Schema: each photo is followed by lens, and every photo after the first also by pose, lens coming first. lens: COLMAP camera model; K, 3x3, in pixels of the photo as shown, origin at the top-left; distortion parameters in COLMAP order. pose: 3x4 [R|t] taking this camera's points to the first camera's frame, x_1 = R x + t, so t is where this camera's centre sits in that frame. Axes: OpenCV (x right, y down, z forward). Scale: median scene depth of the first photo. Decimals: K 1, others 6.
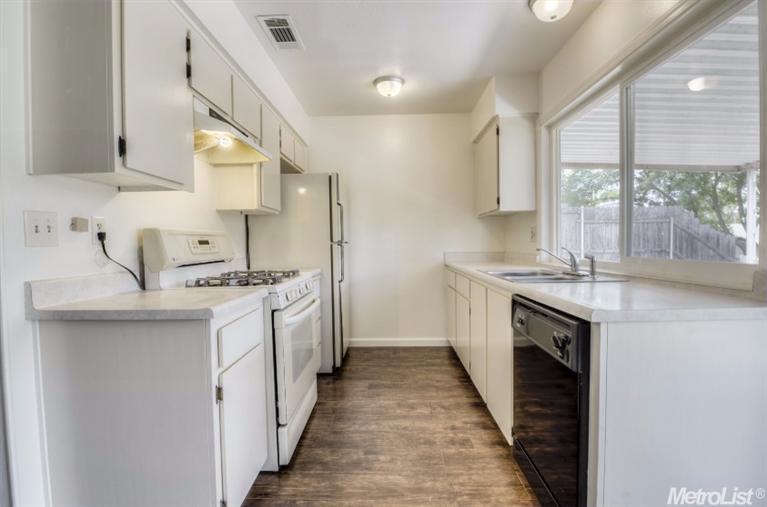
lens RADIAL K [[368.0, 0, 383.5], [0, 368.0, 253.5], [0, 0, 1]] dist [-0.013369, -0.001593]
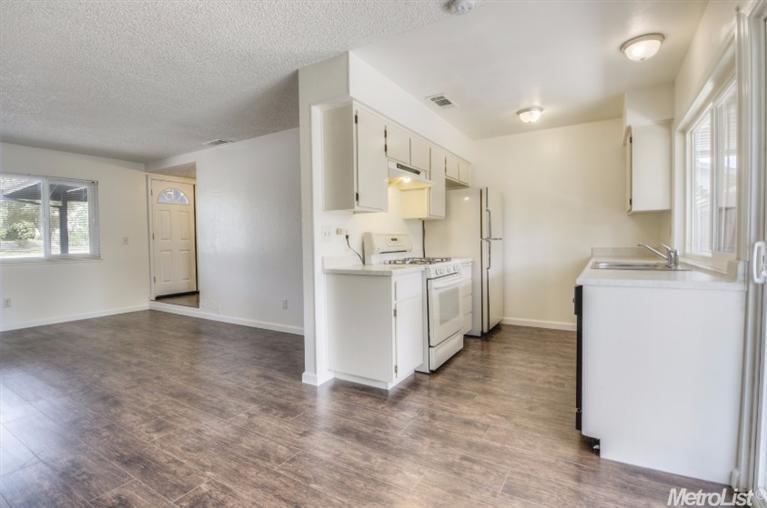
lens RADIAL K [[368.0, 0, 383.5], [0, 368.0, 254.0], [0, 0, 1]] dist [-0.013369, -0.001593]
pose [[0.868067, 0.018789, -0.496091, 0.307199], [-0.012546, 0.999795, 0.015913, 0.010324], [0.496289, -0.007590, 0.868124, -0.493916]]
